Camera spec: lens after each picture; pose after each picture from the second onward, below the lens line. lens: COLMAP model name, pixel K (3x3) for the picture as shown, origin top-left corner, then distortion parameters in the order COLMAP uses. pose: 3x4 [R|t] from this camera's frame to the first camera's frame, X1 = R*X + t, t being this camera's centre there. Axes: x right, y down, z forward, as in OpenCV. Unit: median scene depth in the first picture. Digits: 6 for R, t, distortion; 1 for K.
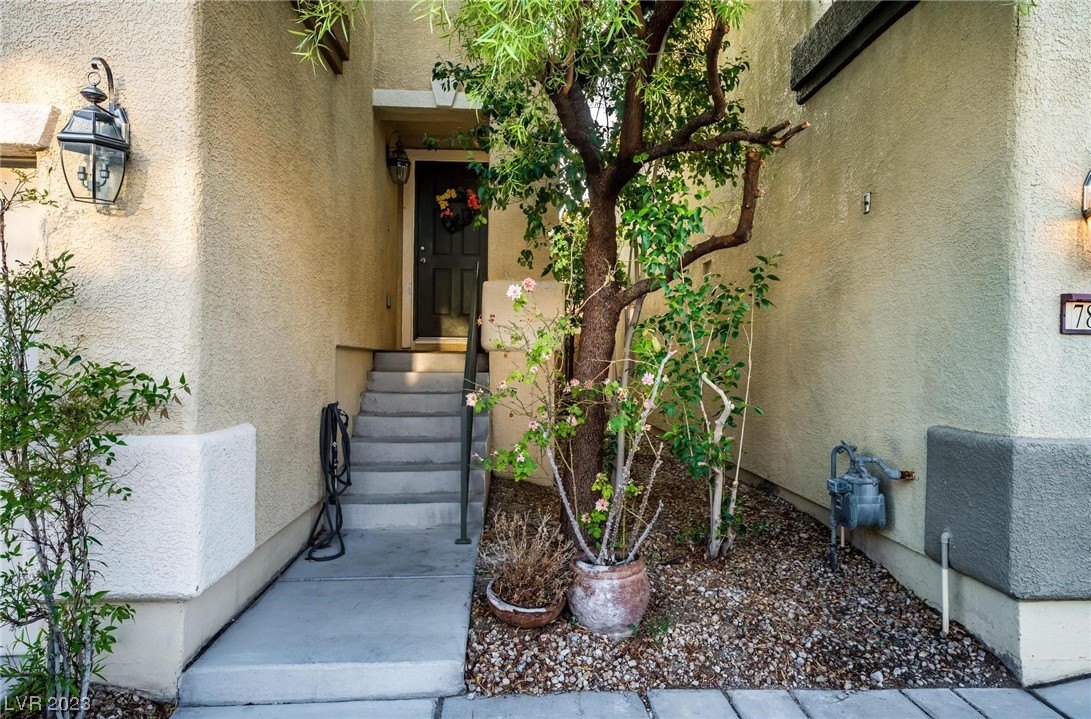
lens RADIAL K [[695.0, 0, 546.9], [0, 695.0, 361.1], [0, 0, 1]] dist [0.001416, 0.001300]
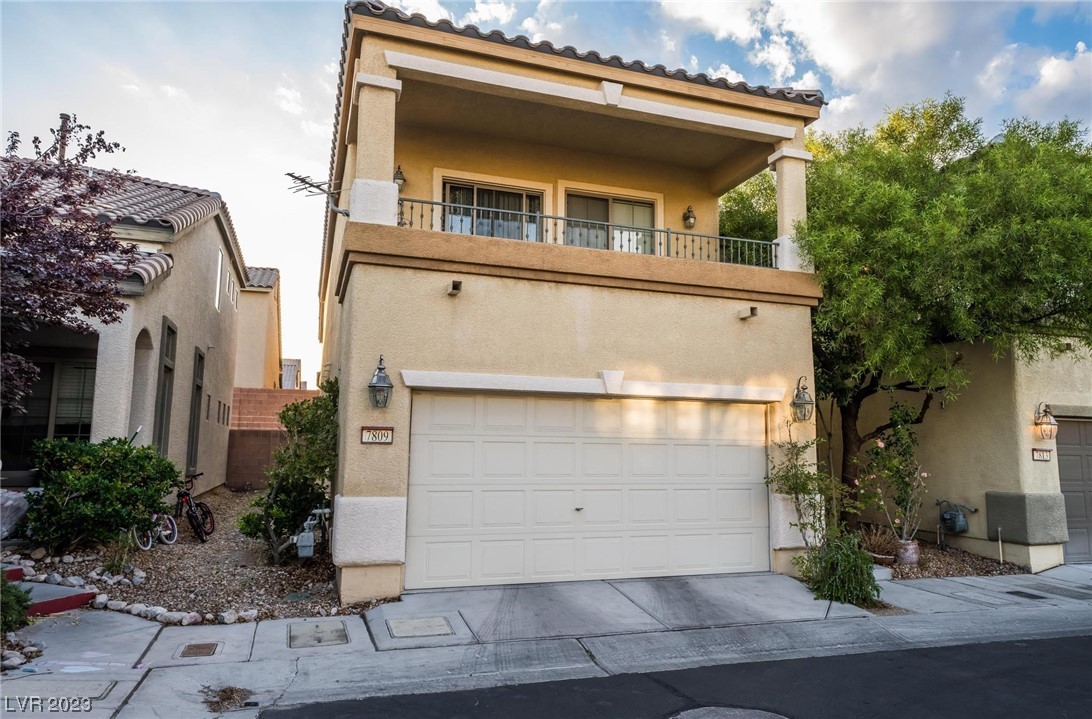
lens RADIAL K [[726.5, 0, 545.7], [0, 726.5, 357.4], [0, 0, 1]] dist [0.006293, 0.001232]
pose [[0.966092, 0.034338, 0.255903, -2.089224], [-0.002589, 0.992356, -0.123385, -0.082499], [-0.258183, 0.118539, 0.958796, -1.538830]]
